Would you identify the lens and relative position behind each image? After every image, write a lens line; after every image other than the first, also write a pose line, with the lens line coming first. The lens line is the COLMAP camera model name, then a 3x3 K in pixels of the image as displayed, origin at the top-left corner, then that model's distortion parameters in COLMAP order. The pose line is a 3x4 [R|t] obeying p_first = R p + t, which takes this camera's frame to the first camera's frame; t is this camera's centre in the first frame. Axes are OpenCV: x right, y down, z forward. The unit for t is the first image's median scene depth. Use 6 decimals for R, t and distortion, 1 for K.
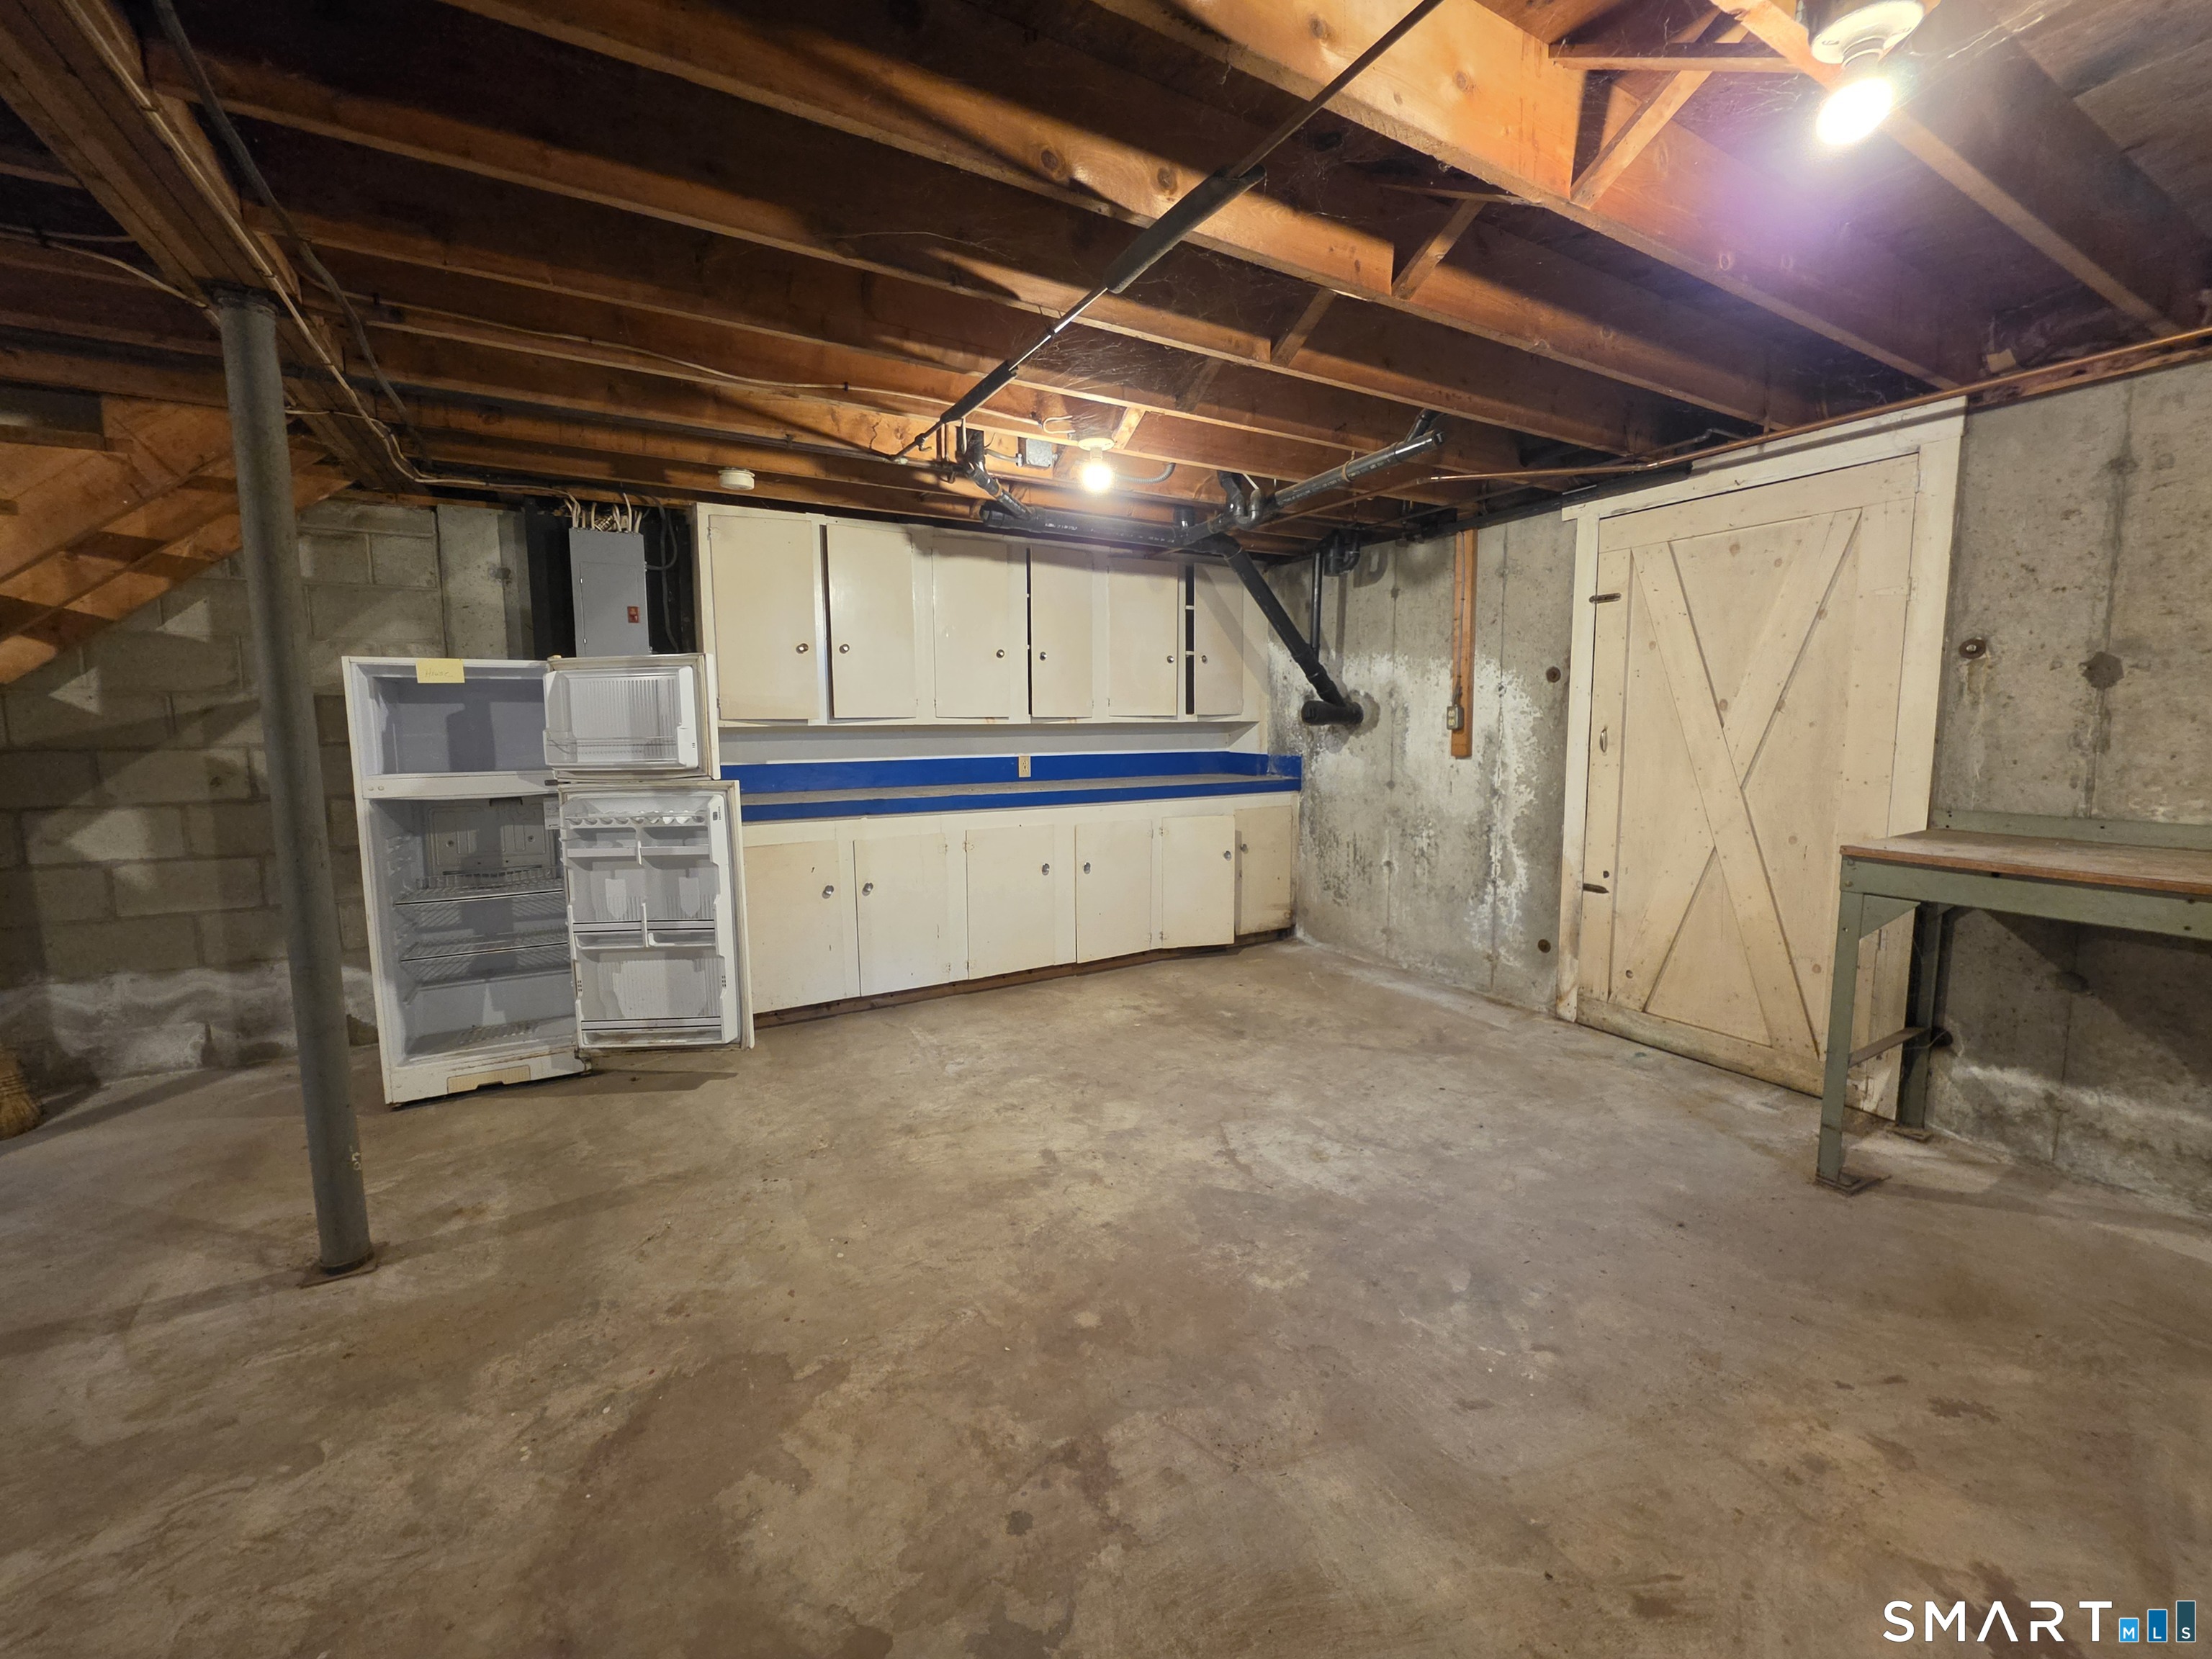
lens RADIAL K [[888.6, 0, 1110.6], [0, 888.6, 815.6], [0, 0, 1]] dist [-0.002812, -0.000059]
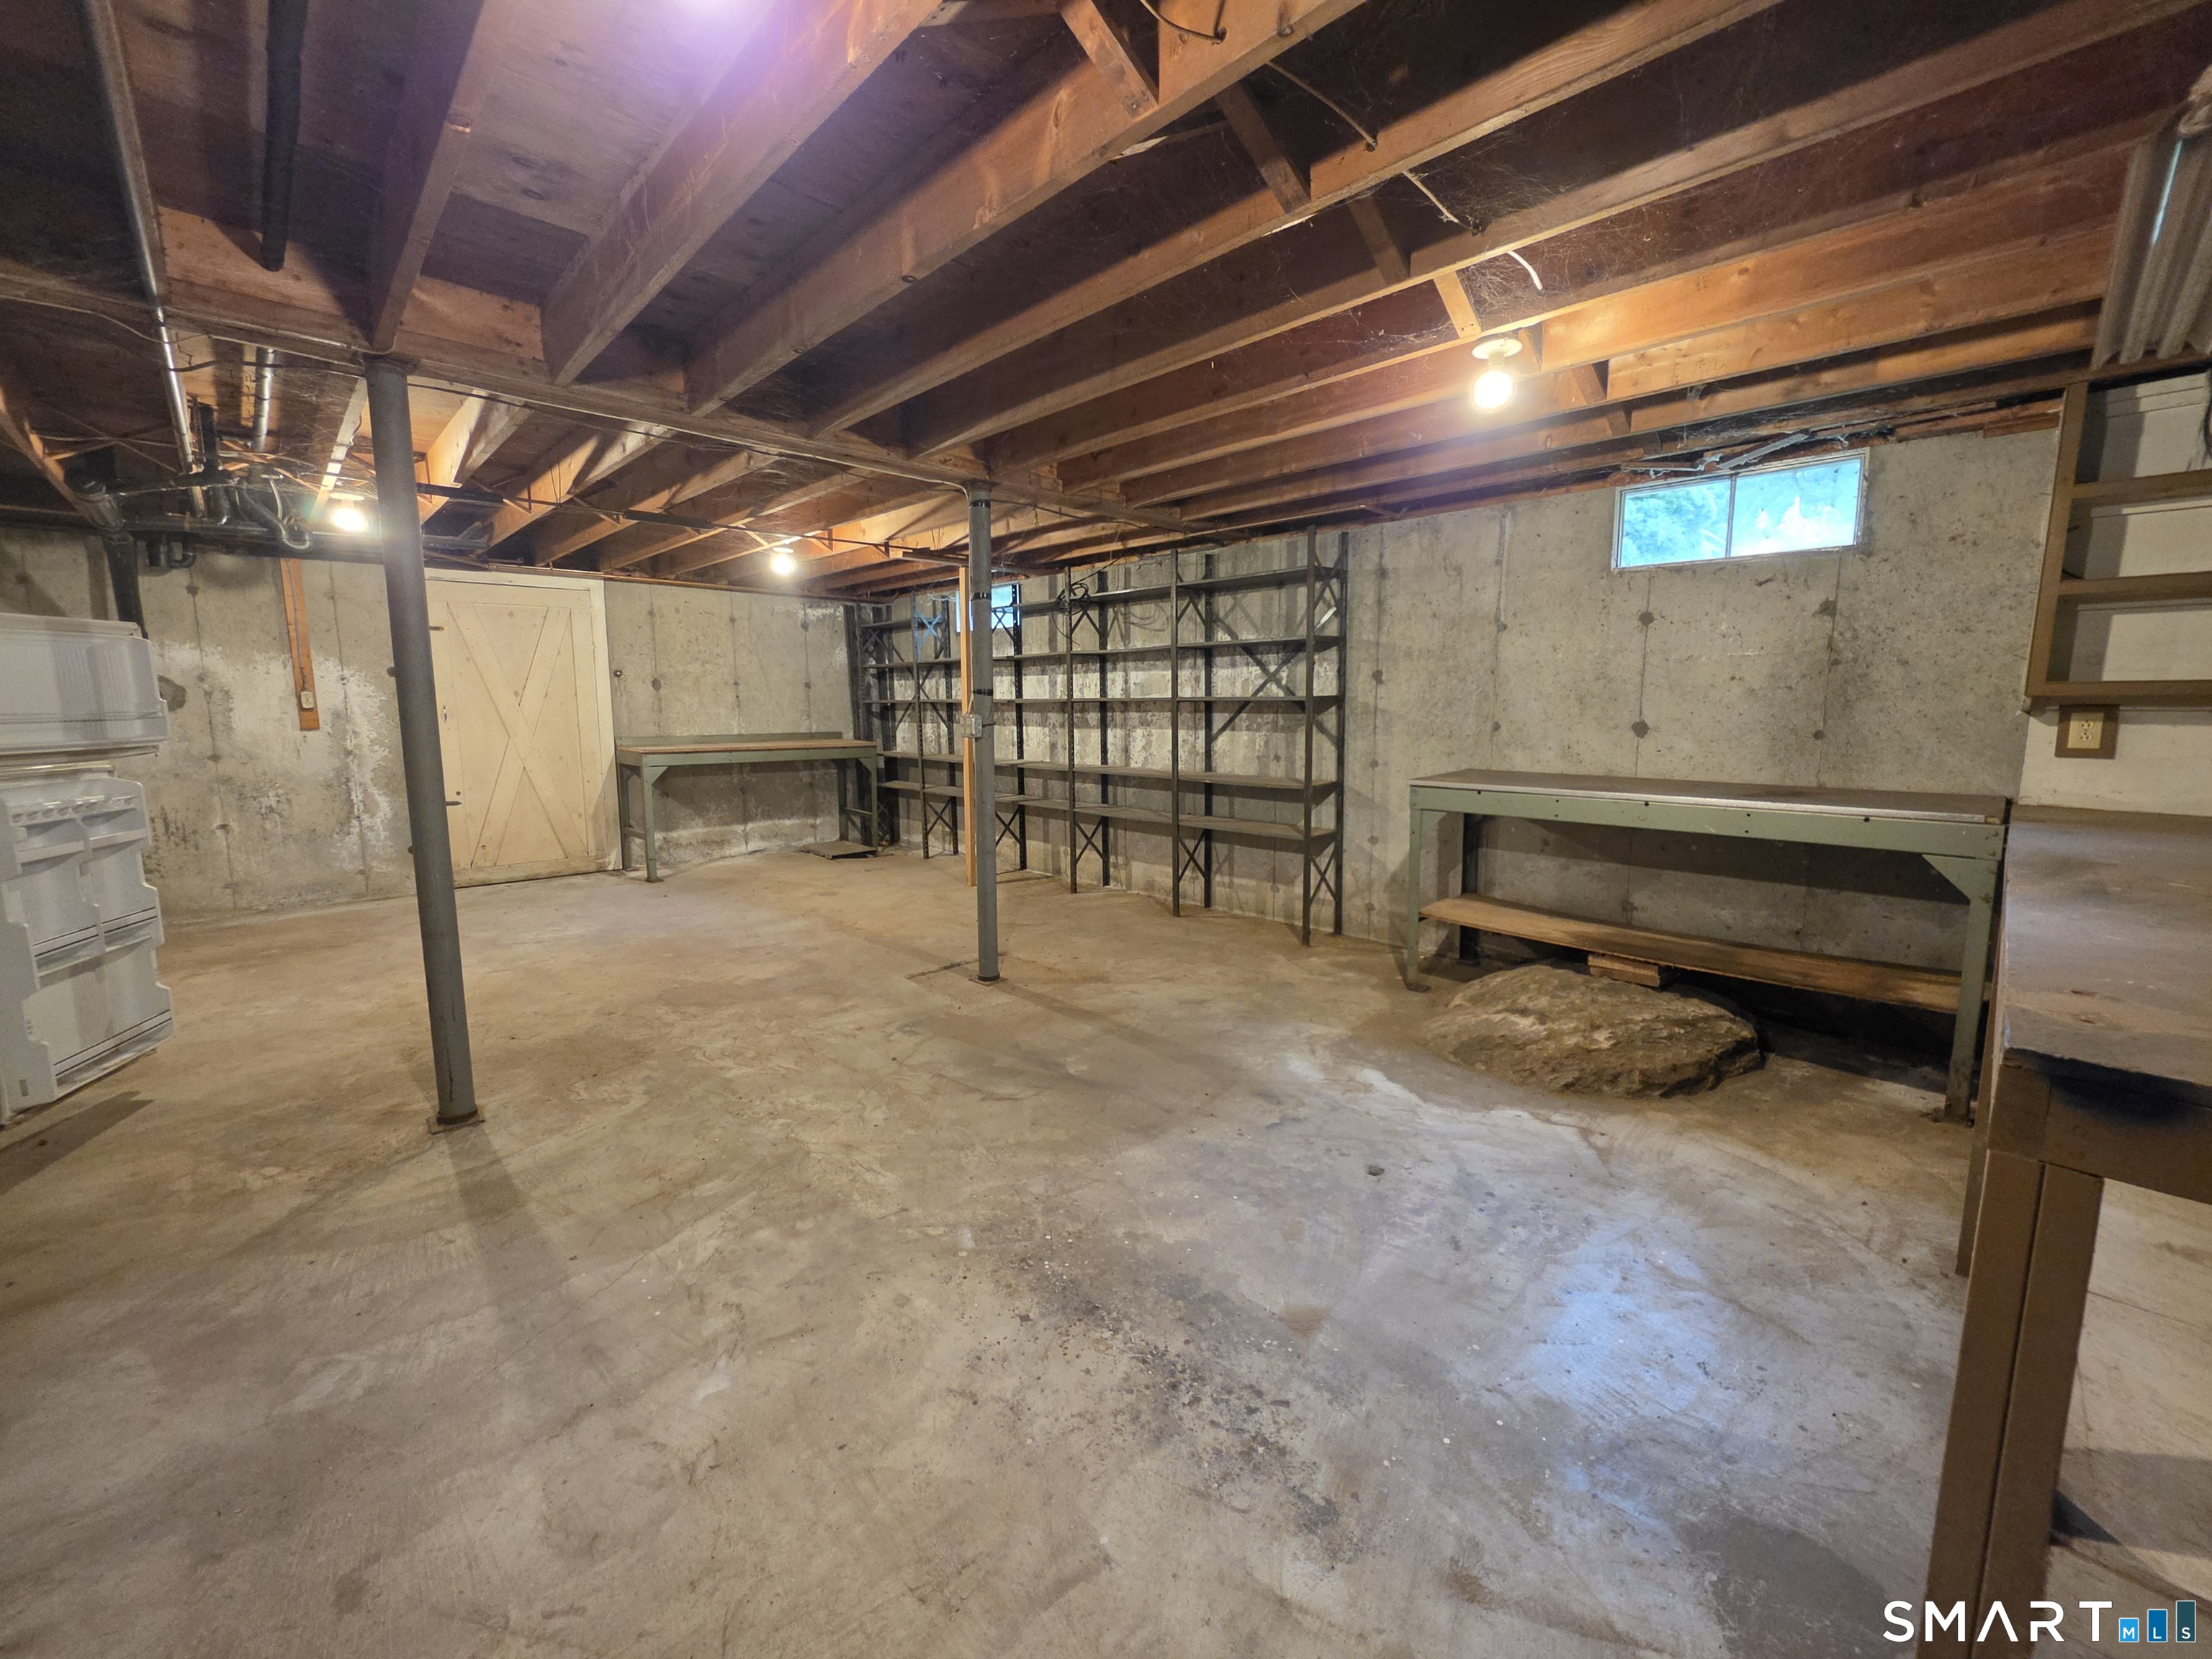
lens RADIAL K [[888.6, 0, 1110.6], [0, 888.6, 815.6], [0, 0, 1]] dist [-0.002812, -0.000059]
pose [[-0.240480, -0.117267, 0.963544, -1.221152], [0.106643, 0.983474, 0.146309, -0.005967], [-0.964778, 0.137940, -0.224001, 0.169613]]
